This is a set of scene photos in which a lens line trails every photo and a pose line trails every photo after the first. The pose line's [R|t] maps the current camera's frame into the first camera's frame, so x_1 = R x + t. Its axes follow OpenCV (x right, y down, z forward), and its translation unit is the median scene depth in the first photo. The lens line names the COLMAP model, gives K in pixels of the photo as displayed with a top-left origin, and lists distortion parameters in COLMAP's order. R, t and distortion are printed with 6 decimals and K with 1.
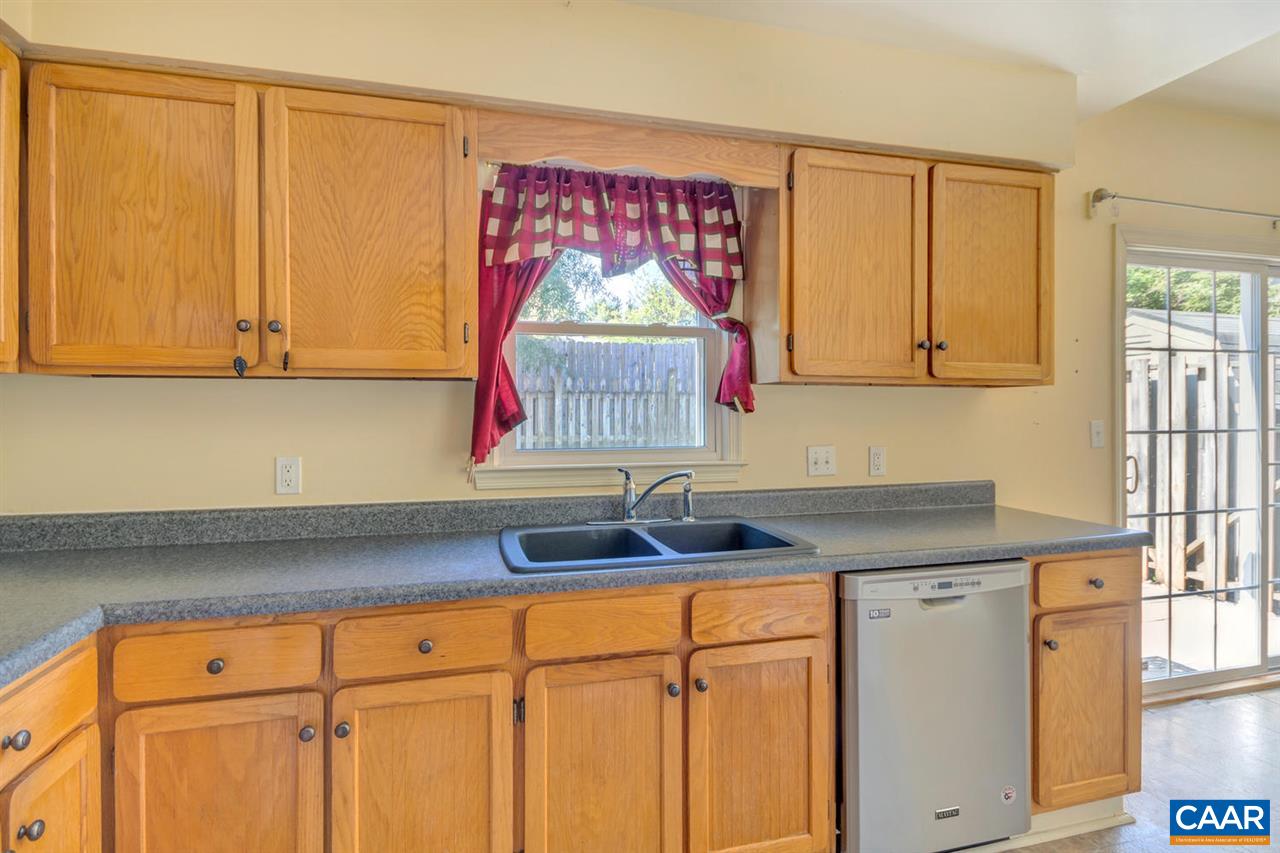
lens RADIAL K [[628.3, 0, 639.6], [0, 628.3, 407.8], [0, 0, 1]] dist [0.001429, -0.001900]
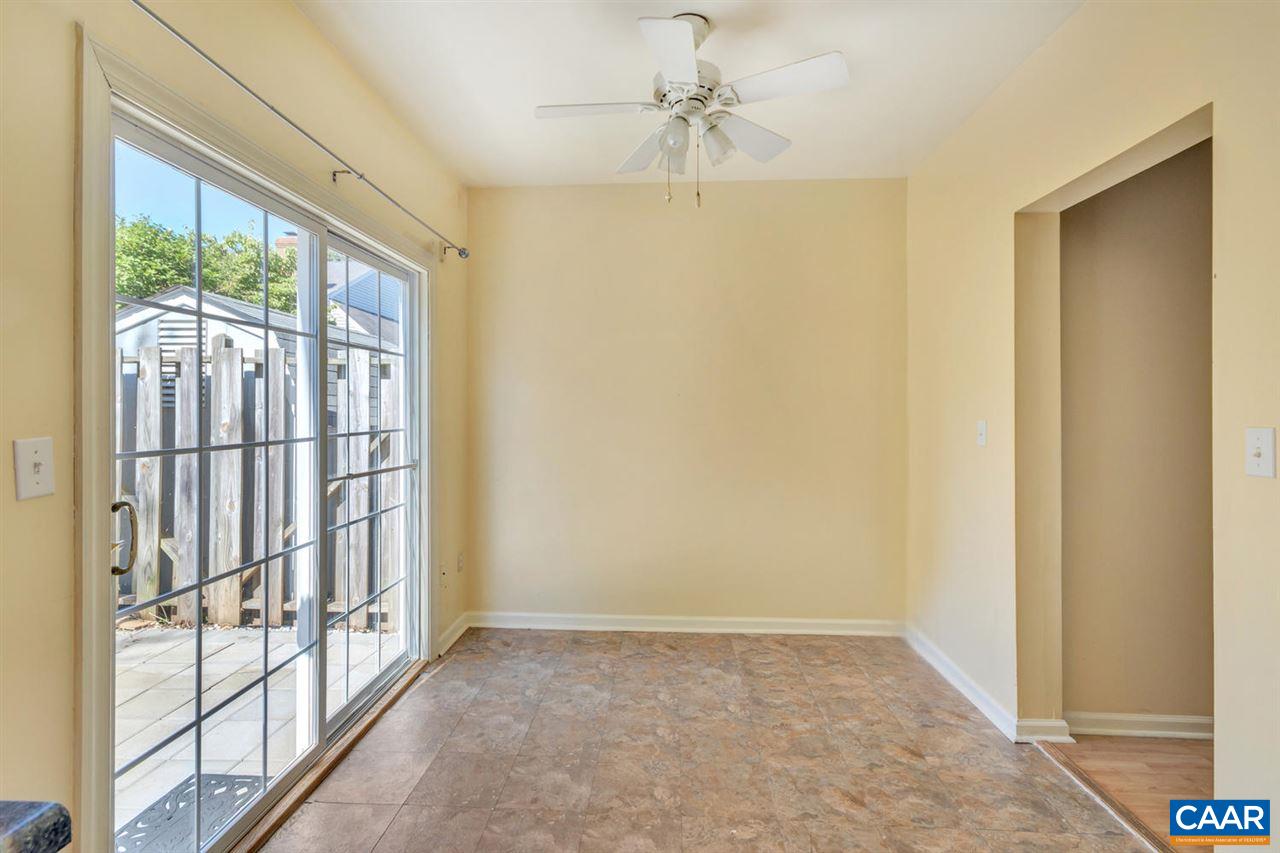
lens RADIAL K [[605.9, 0, 661.1], [0, 605.9, 411.8], [0, 0, 1]] dist [0.000078, -0.000125]
pose [[0.261991, -0.001974, 0.965068, 0.243197], [-0.004176, 0.999986, 0.003179, -0.001868], [-0.965061, -0.004863, 0.261979, 0.255149]]
